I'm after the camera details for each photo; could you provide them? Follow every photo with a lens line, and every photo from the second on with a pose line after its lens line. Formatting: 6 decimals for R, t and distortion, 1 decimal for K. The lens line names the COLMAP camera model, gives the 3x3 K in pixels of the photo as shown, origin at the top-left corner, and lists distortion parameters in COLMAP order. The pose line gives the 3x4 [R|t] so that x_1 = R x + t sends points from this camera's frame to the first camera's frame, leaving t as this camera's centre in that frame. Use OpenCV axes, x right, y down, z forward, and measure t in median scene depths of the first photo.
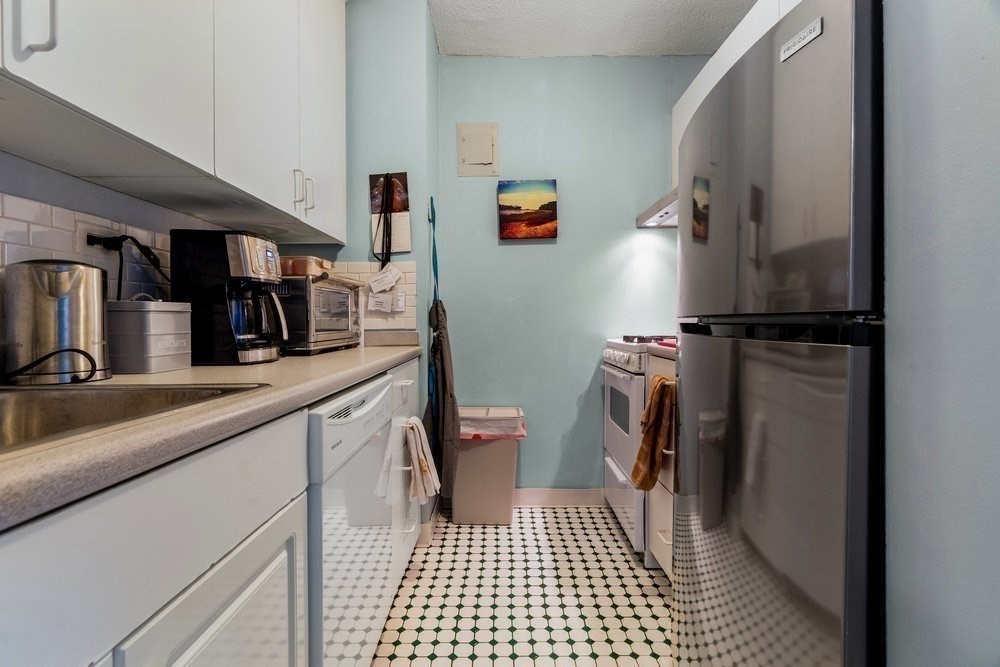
lens RADIAL K [[444.2, 0, 493.9], [0, 444.2, 331.6], [0, 0, 1]] dist [-0.005359, 0.000050]
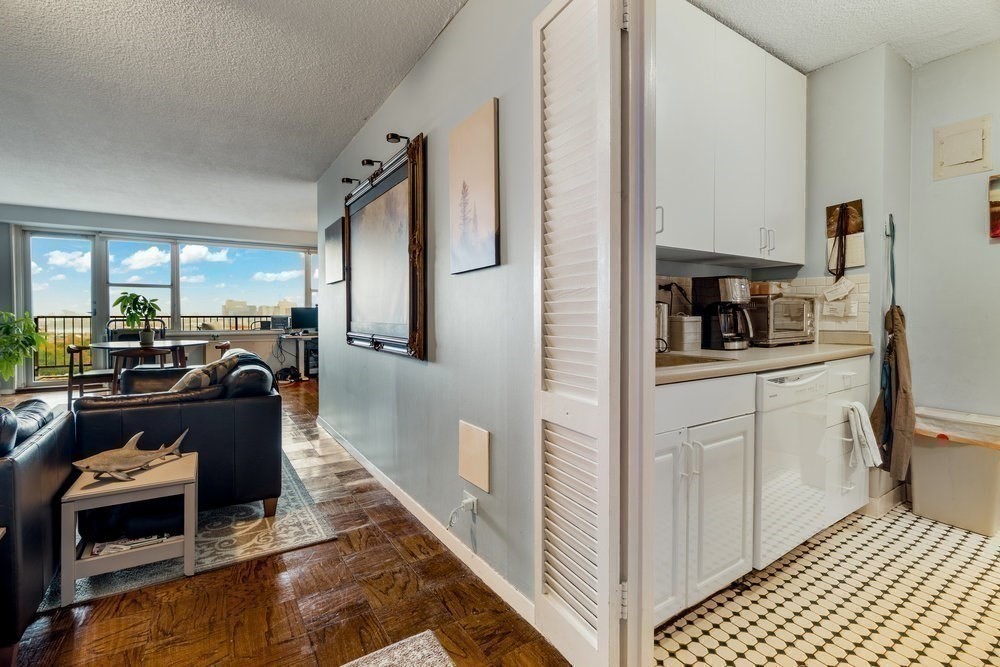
lens RADIAL K [[466.6, 0, 508.3], [0, 466.6, 314.6], [0, 0, 1]] dist [-0.003419, 0.000432]
pose [[0.574778, 0.009866, -0.818250, 0.316802], [-0.017819, 0.999841, -0.000461, -0.035698], [0.818115, 0.014845, 0.574863, -0.548010]]
